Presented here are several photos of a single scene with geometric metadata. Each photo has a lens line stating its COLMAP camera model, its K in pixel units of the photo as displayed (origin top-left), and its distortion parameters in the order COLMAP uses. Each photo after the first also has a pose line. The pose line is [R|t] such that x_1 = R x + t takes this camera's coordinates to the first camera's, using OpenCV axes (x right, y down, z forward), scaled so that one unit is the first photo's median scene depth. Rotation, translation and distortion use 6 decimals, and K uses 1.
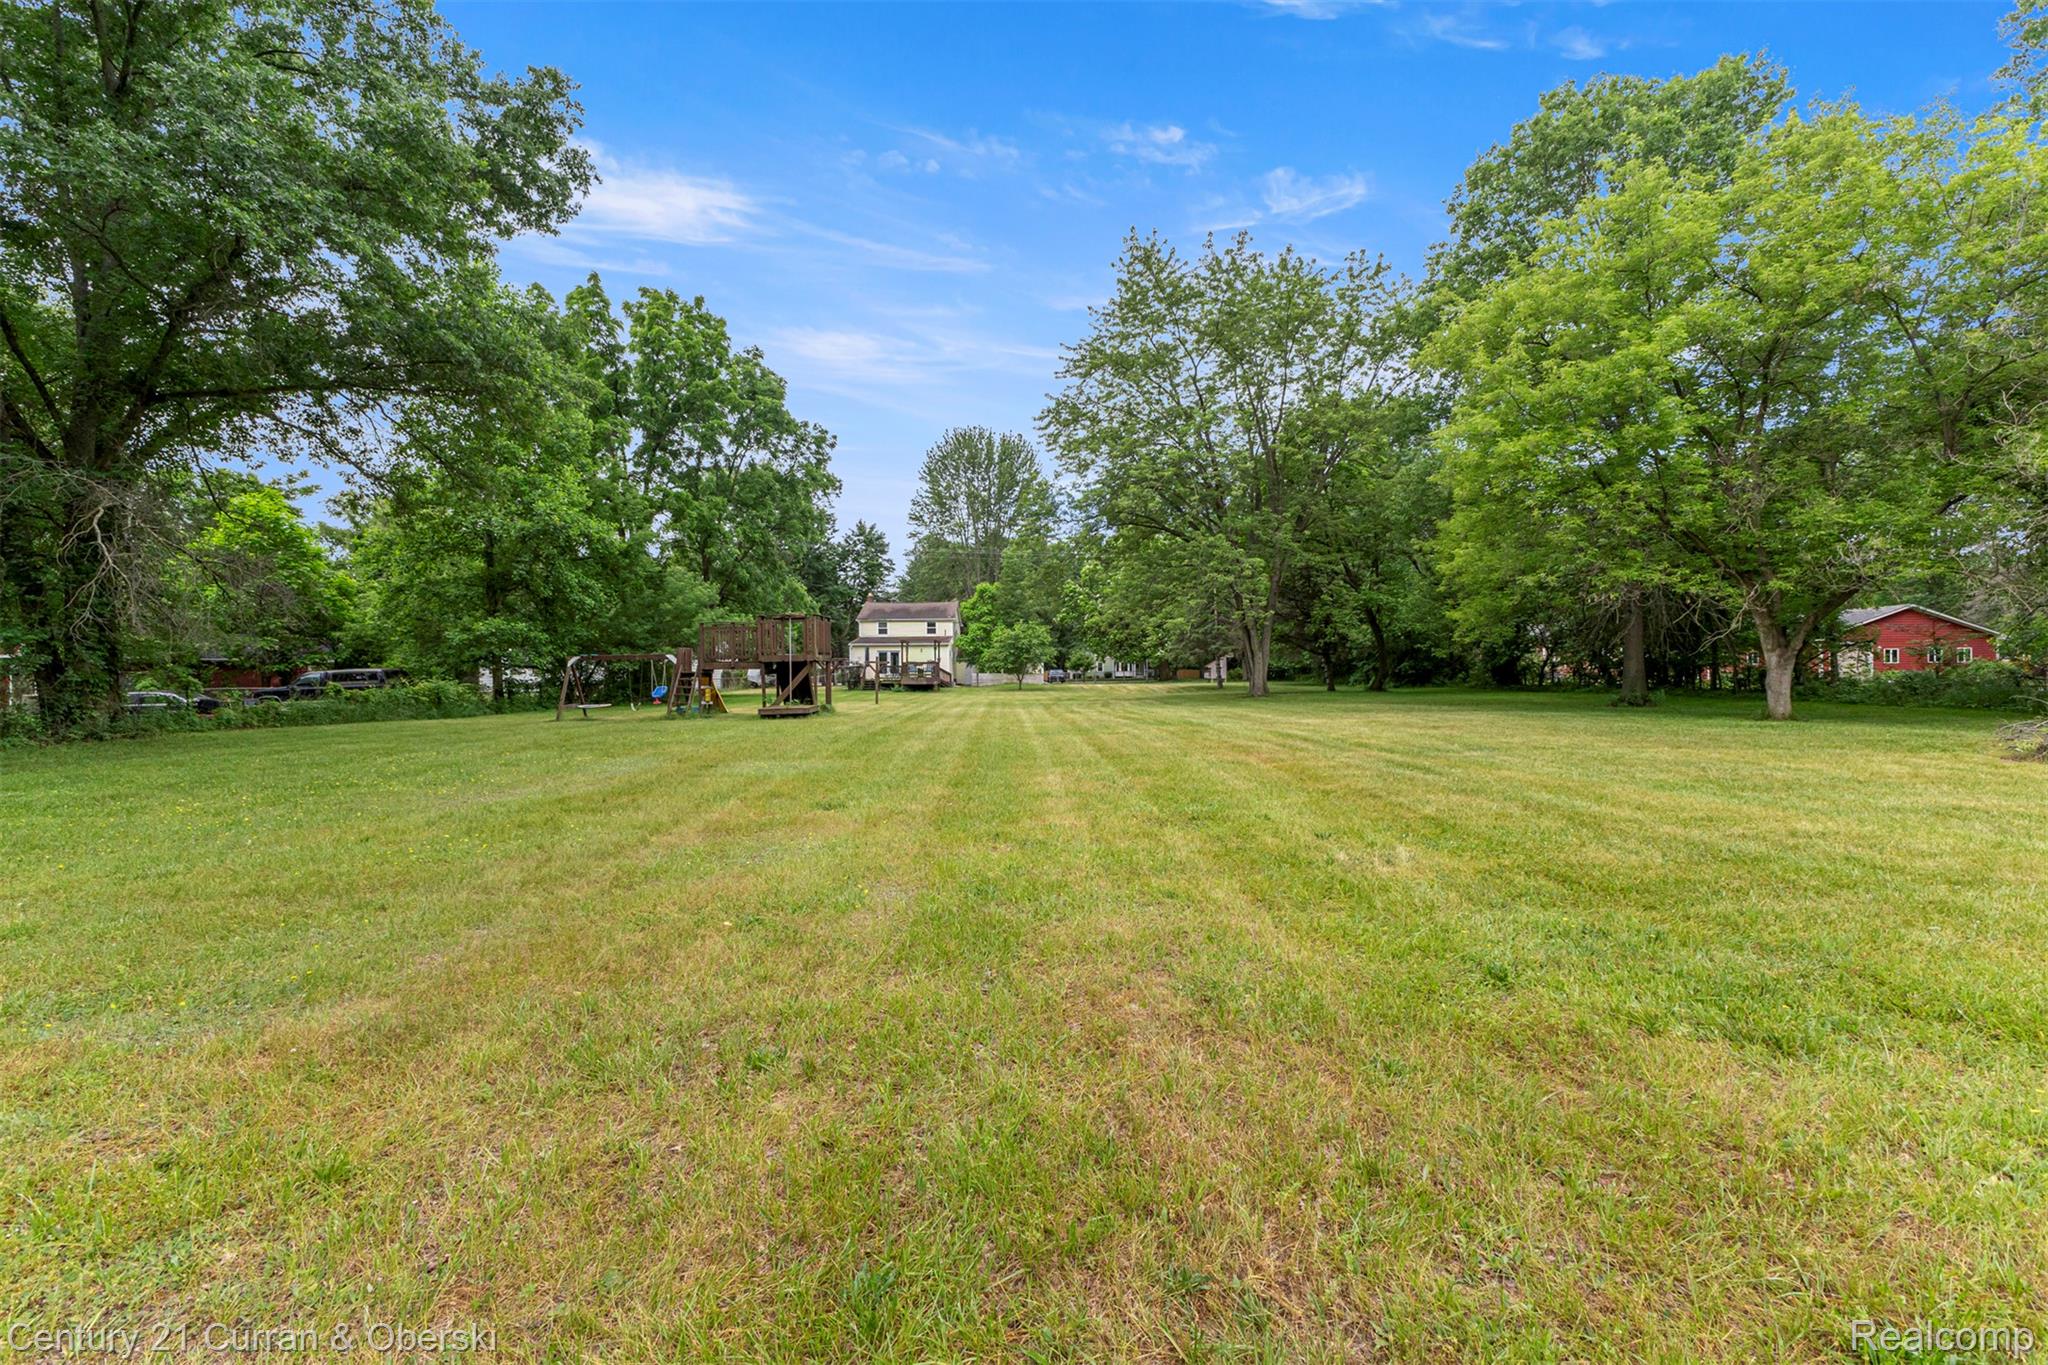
lens RADIAL K [[972.4, 0, 1024.0], [0, 972.4, 682.5], [0, 0, 1]] dist [0.014638, -0.000059]
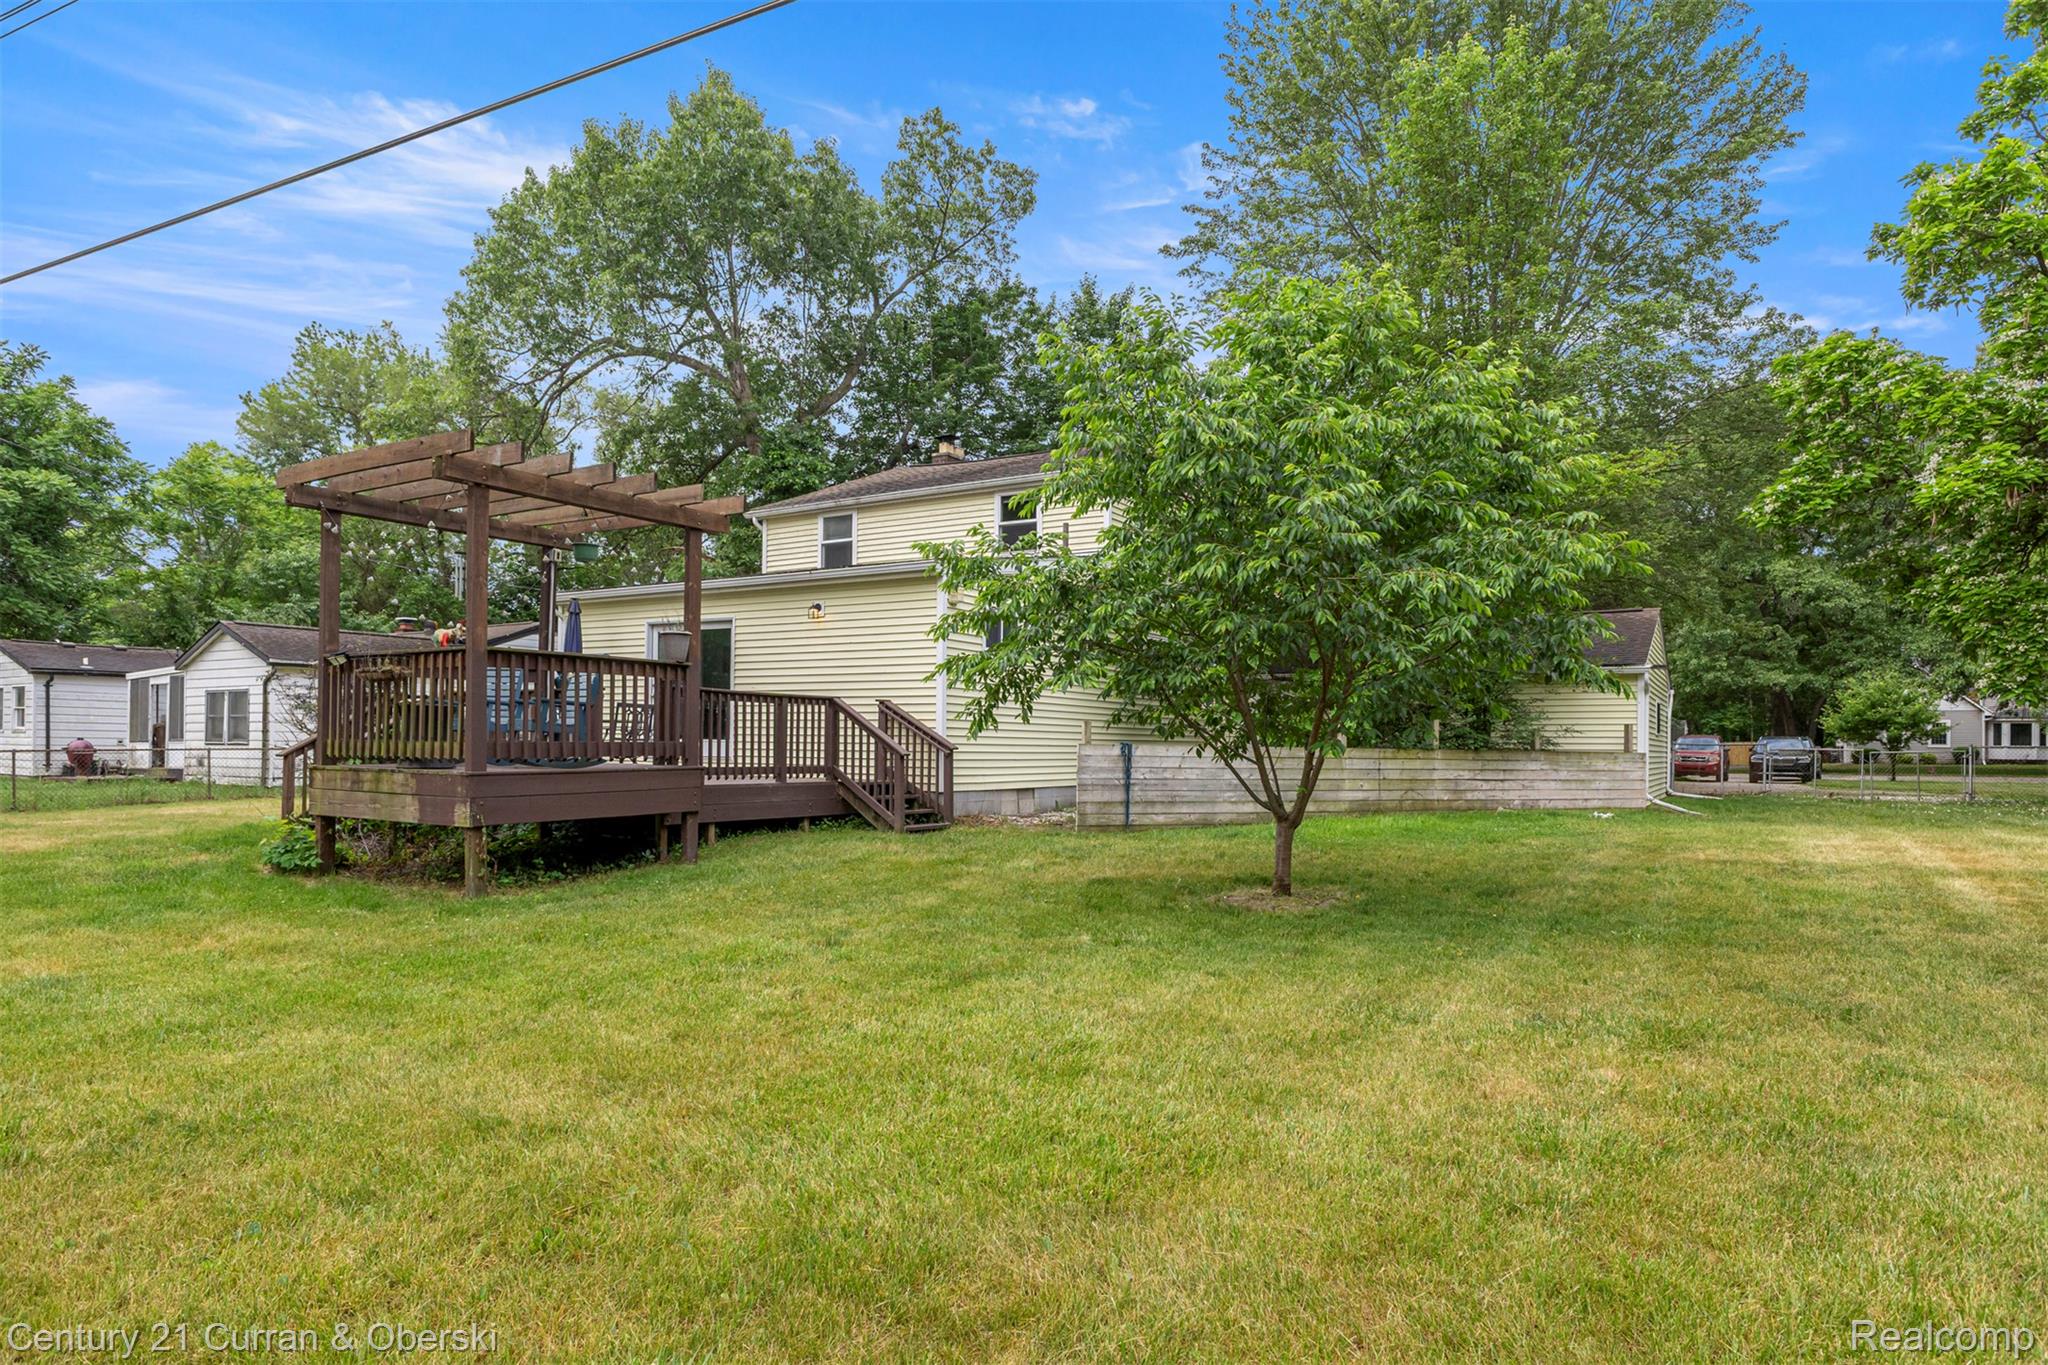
lens RADIAL K [[1201.8, 0, 1024.0], [0, 1201.8, 682.5], [0, 0, 1]] dist [0.000702, 0.000022]
pose [[0.851580, -0.013982, -0.524038, 0.026807], [-0.017360, 0.998344, -0.054847, -0.005352], [0.523937, 0.055804, 0.849927, 0.530970]]
